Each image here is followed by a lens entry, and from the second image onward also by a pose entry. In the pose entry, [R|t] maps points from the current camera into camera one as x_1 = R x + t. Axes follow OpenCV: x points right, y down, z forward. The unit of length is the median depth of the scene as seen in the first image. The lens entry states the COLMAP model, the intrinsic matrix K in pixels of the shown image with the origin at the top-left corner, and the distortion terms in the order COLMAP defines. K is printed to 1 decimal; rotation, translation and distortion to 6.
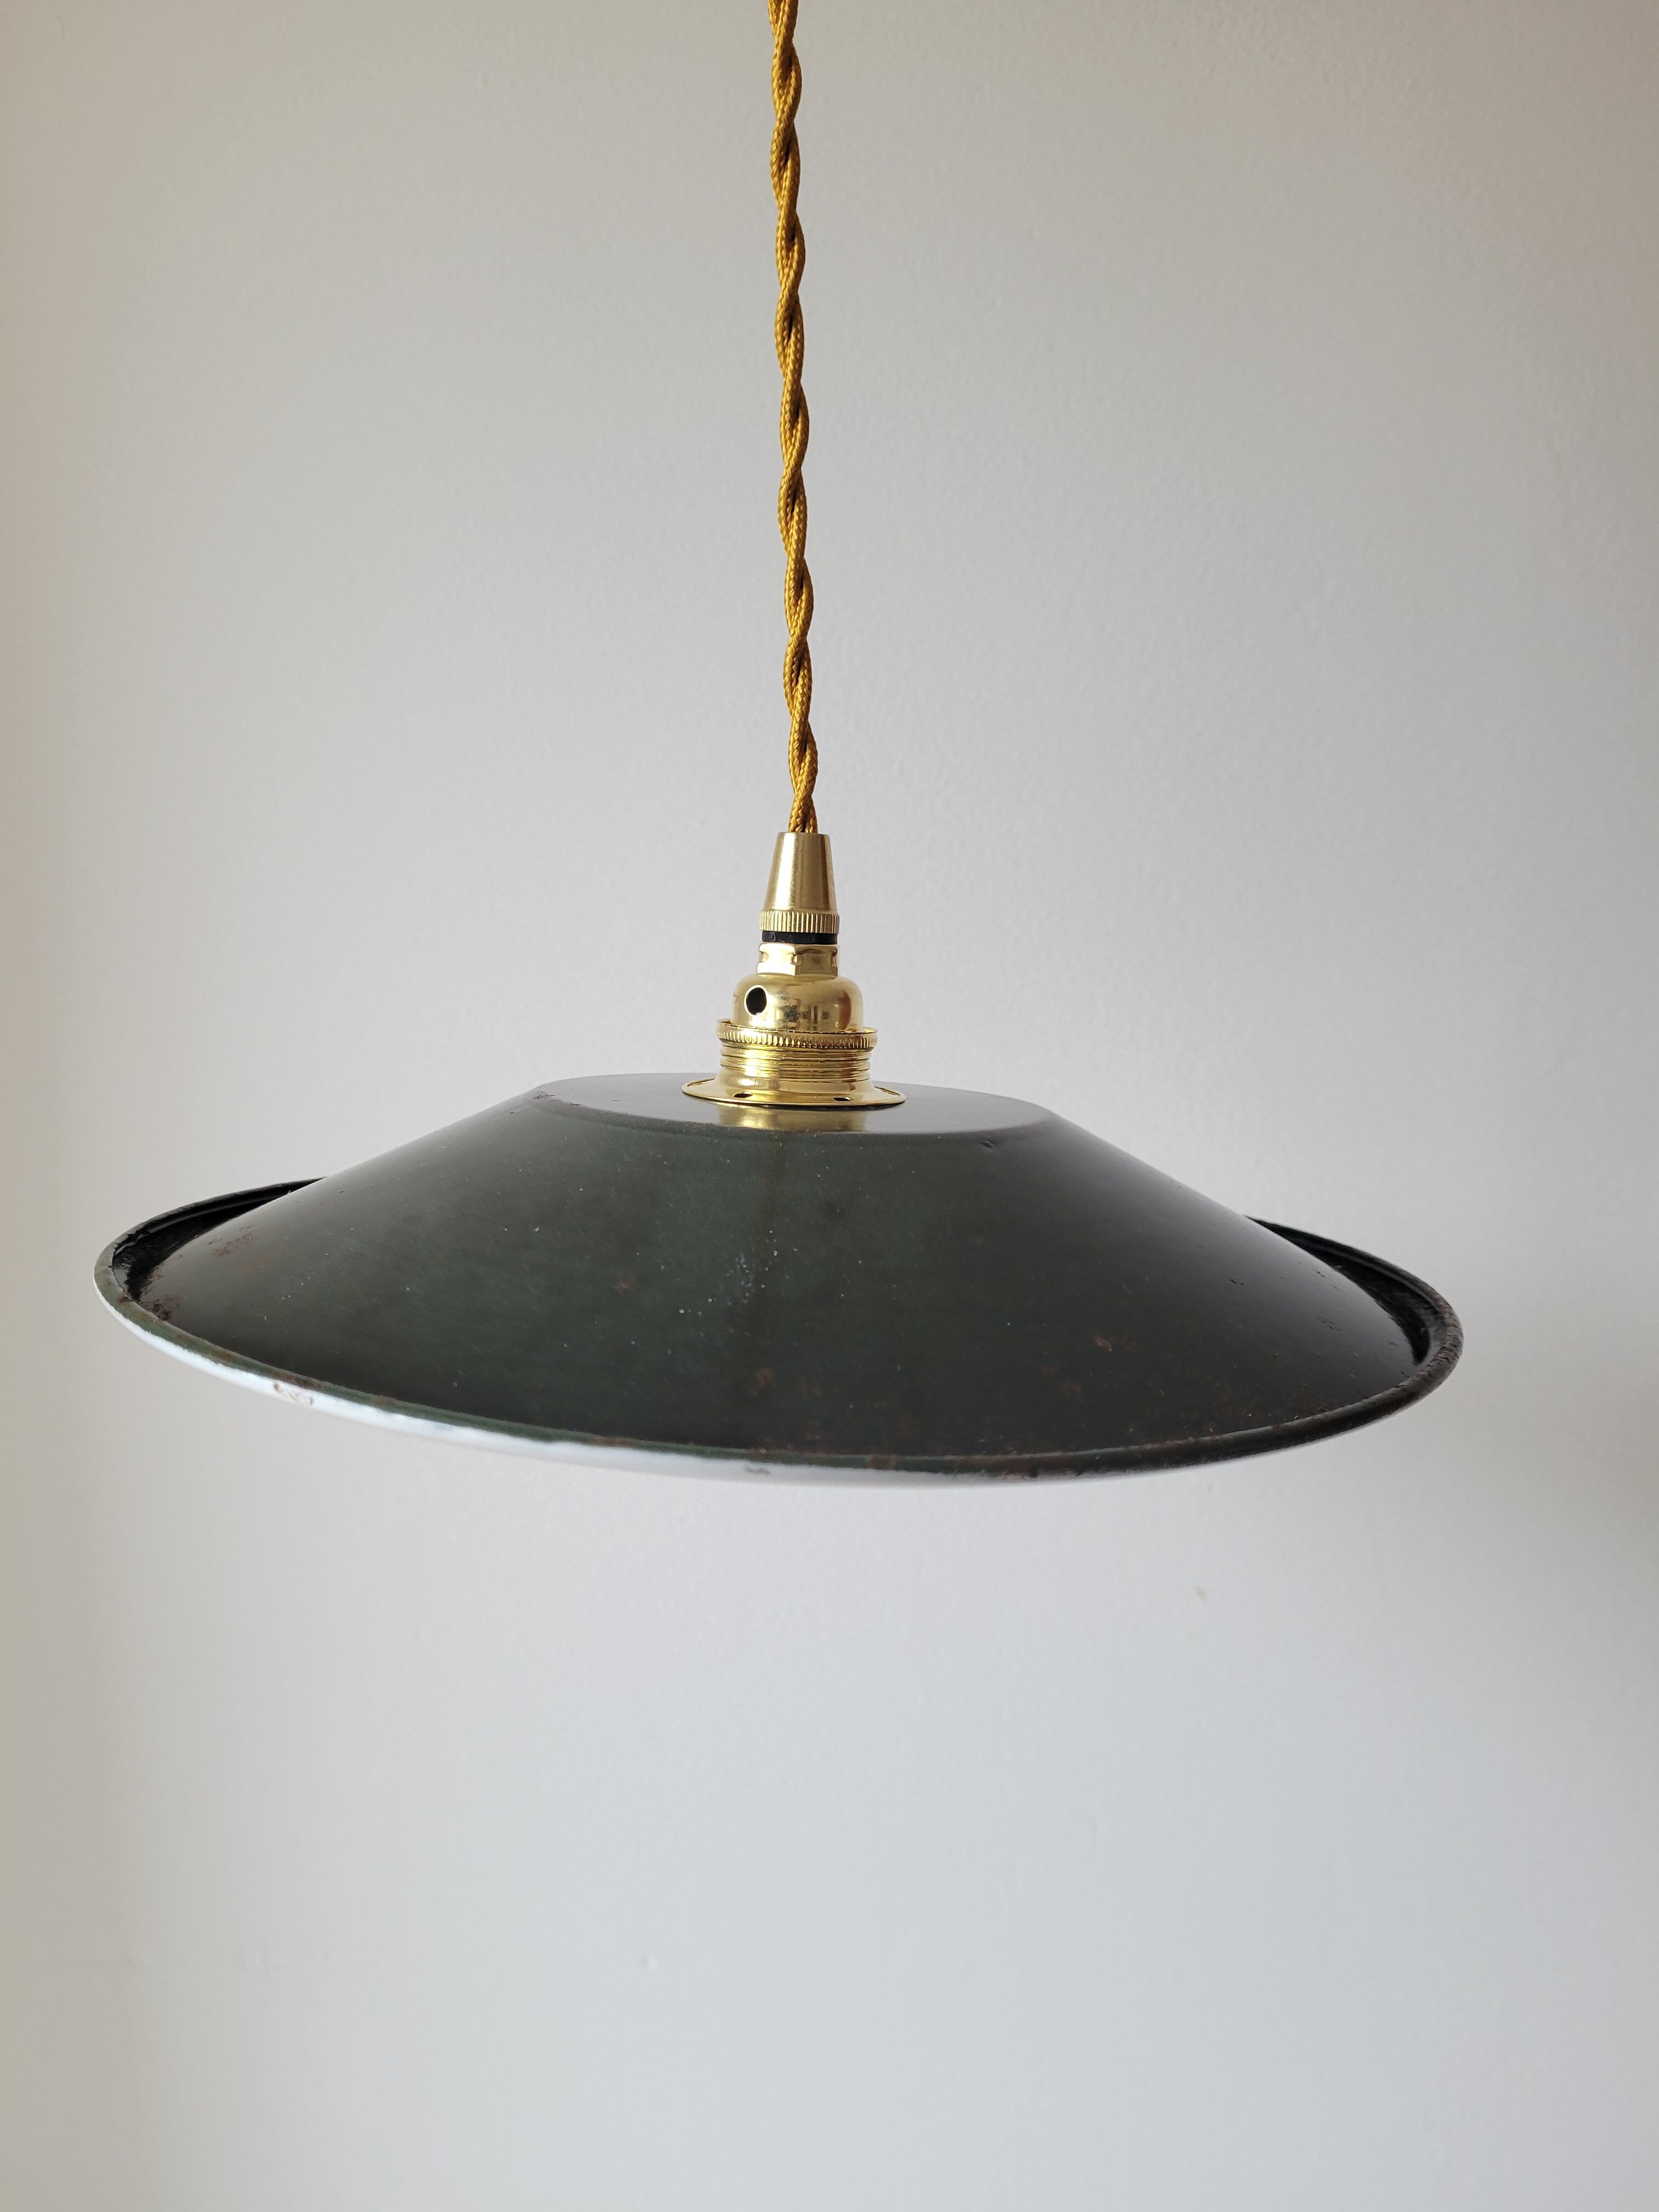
lens RADIAL K [[1801.7, 0, 825.5], [0, 1801.7, 1112.2], [0, 0, 1]] dist [-0.016374, 0.003029]
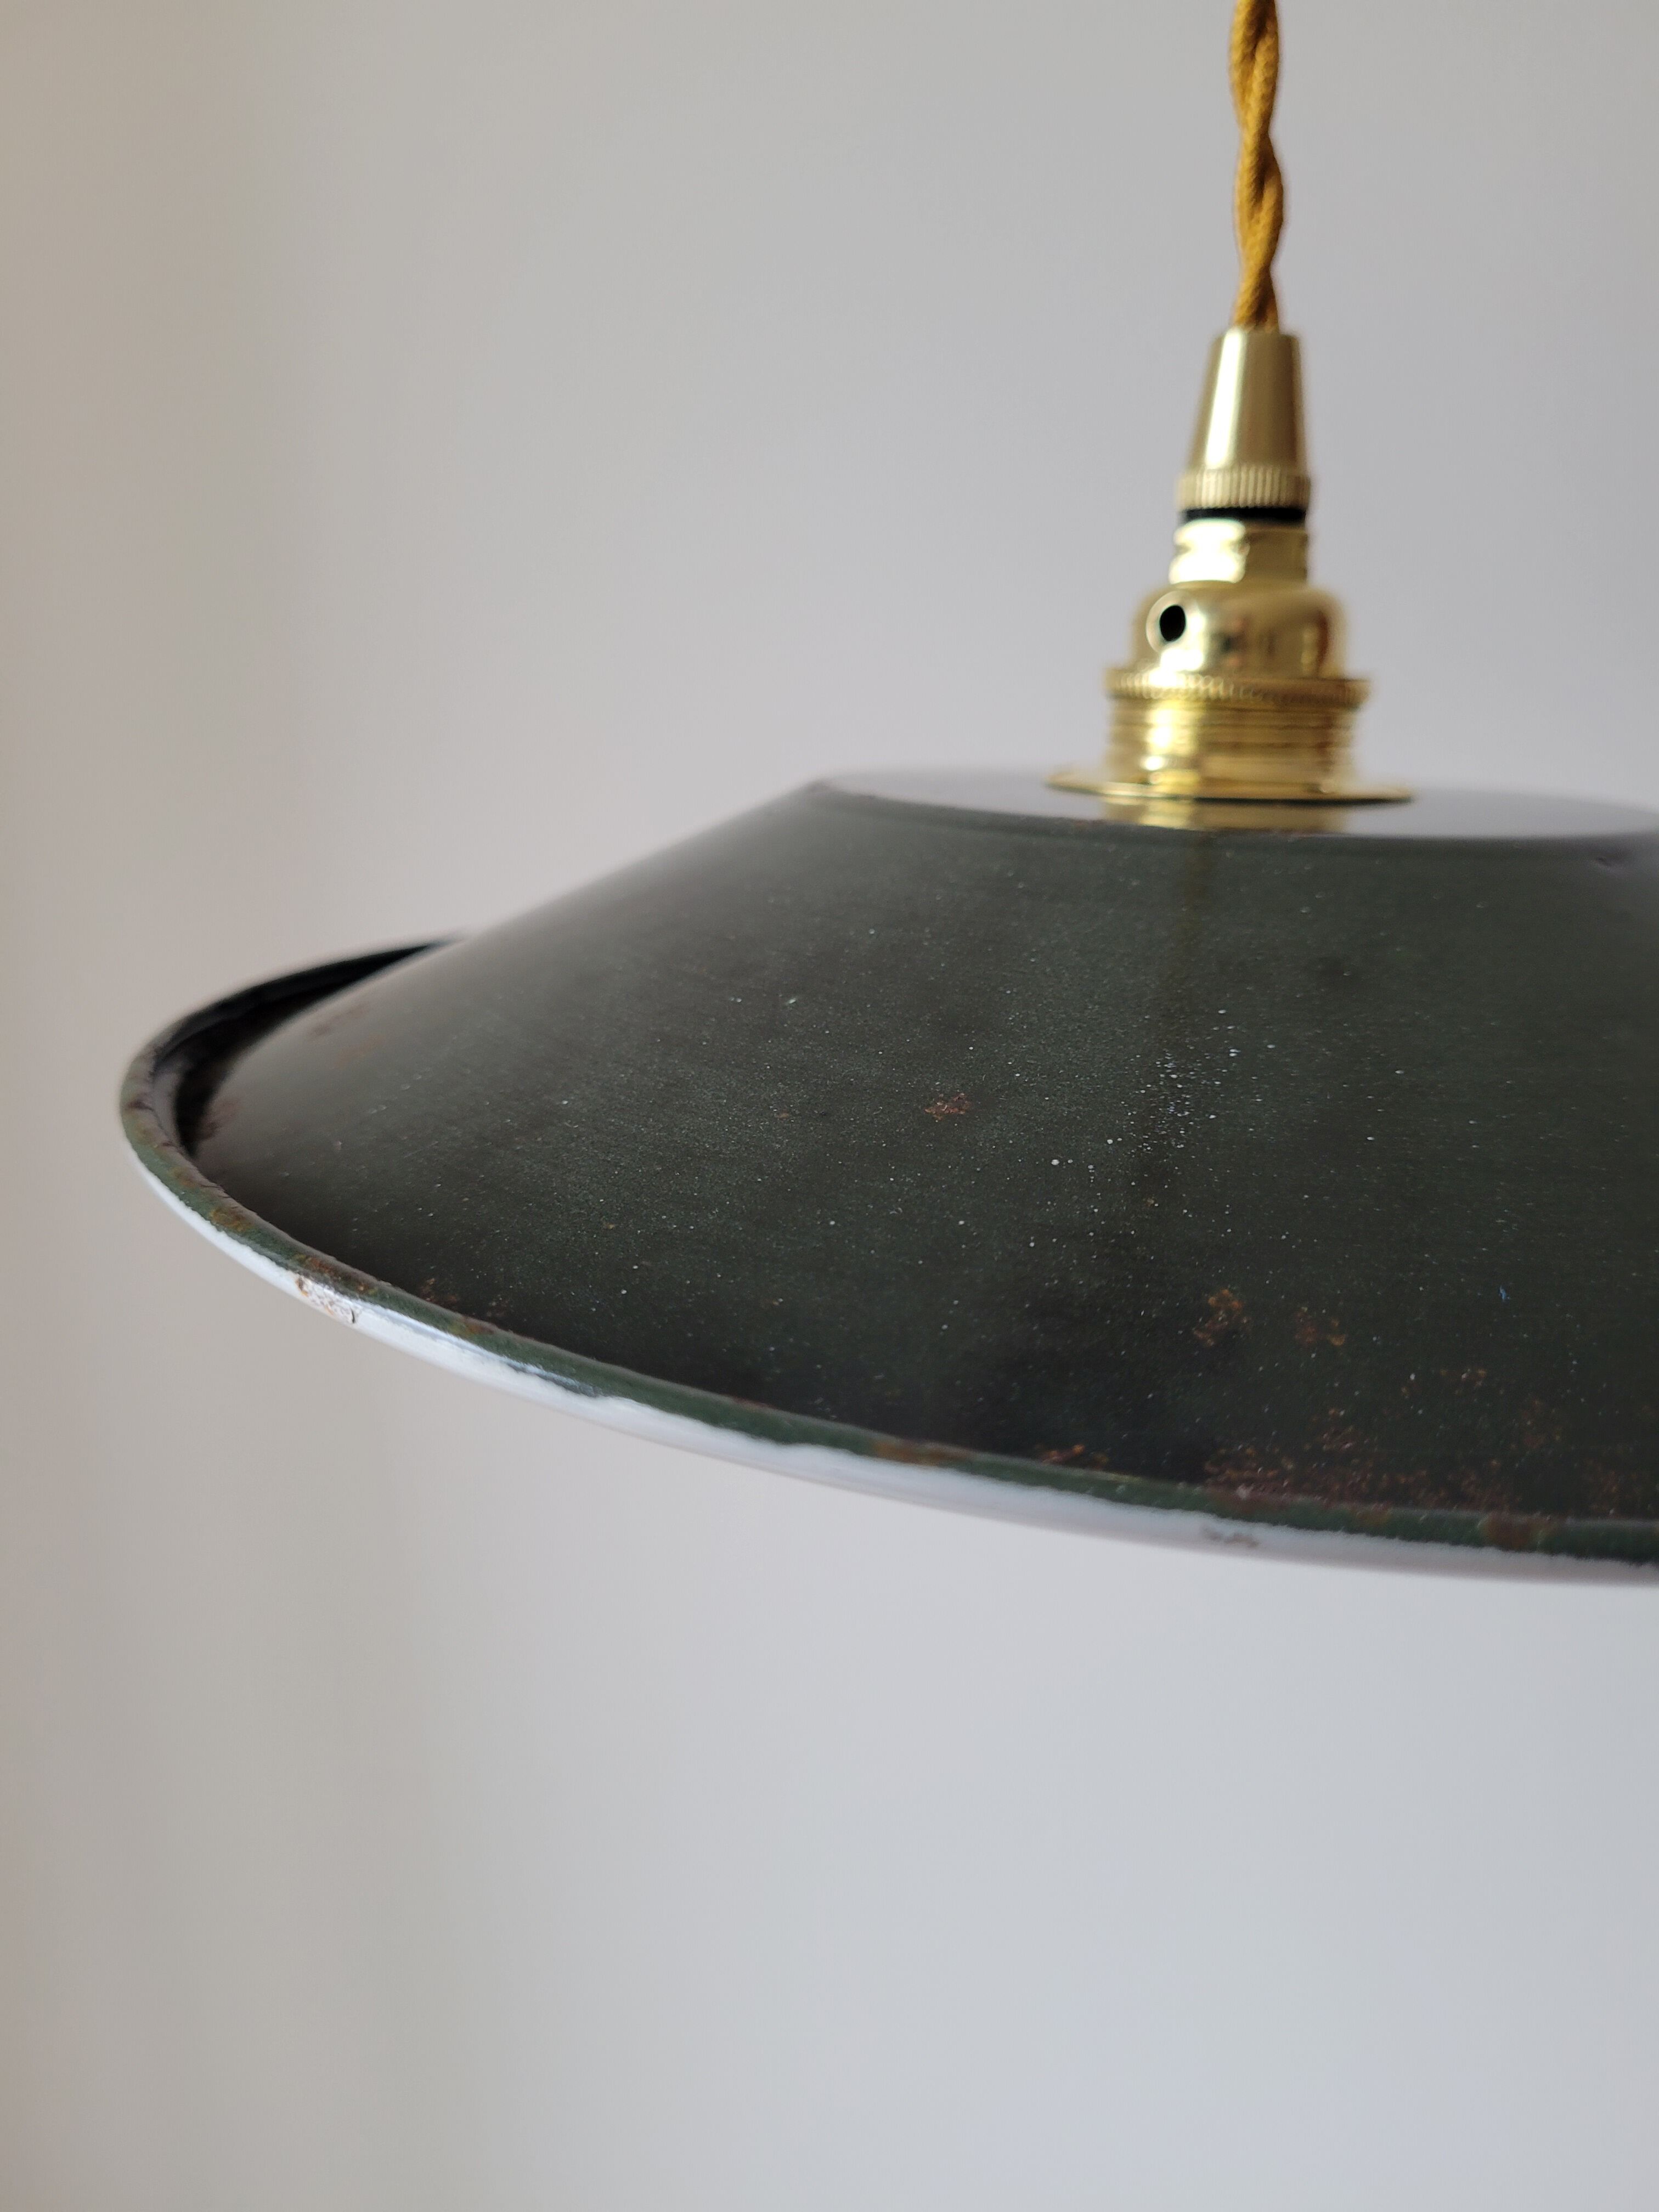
lens RADIAL K [[1801.7, 0, 817.7], [0, 1801.7, 1102.8], [0, 0, 1]] dist [-0.016374, 0.003029]
pose [[0.983381, 0.024871, -0.179843, -0.050619], [-0.003201, 0.992793, 0.119797, 0.029586], [0.181527, -0.117230, 0.976374, 0.452067]]
